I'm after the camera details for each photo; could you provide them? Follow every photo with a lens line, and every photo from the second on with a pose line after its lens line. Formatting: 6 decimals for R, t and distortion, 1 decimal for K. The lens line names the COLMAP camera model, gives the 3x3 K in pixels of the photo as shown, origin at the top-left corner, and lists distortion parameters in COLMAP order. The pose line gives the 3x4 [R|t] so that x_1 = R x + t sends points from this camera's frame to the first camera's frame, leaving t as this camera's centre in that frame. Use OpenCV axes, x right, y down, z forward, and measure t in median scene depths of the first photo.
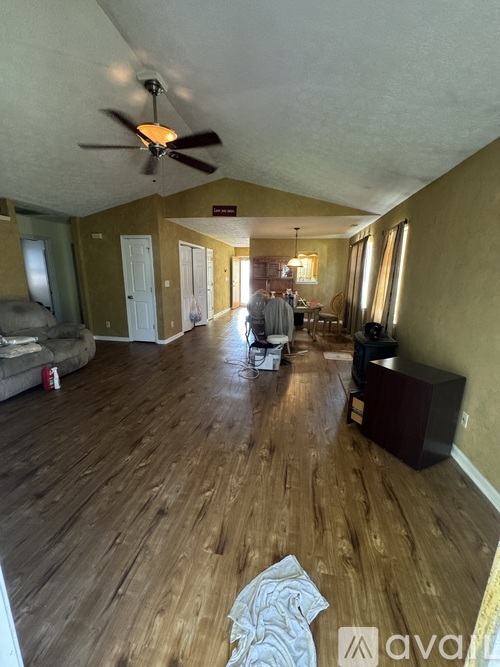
lens RADIAL K [[268.6, 0, 250.9], [0, 268.6, 333.6], [0, 0, 1]] dist [-0.001700, -0.000173]
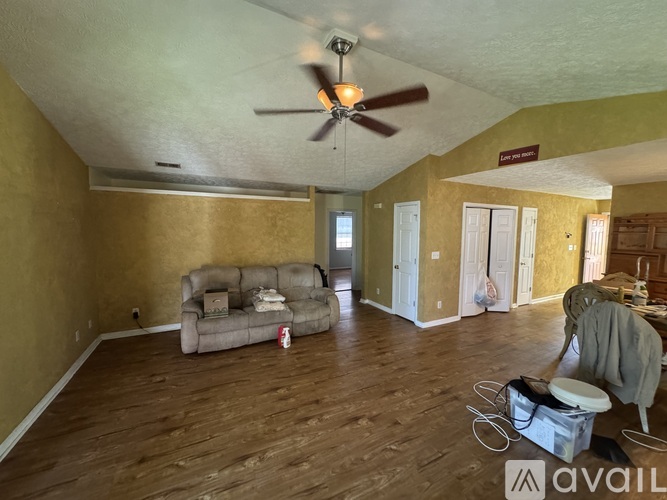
lens RADIAL K [[268.6, 0, 333.0], [0, 268.6, 248.5], [0, 0, 1]] dist [-0.001700, -0.000173]
pose [[0.600790, 0.051407, -0.797752, 0.172160], [-0.176561, 0.981819, -0.069701, -0.102784], [0.779665, 0.182728, 0.598944, 0.283379]]
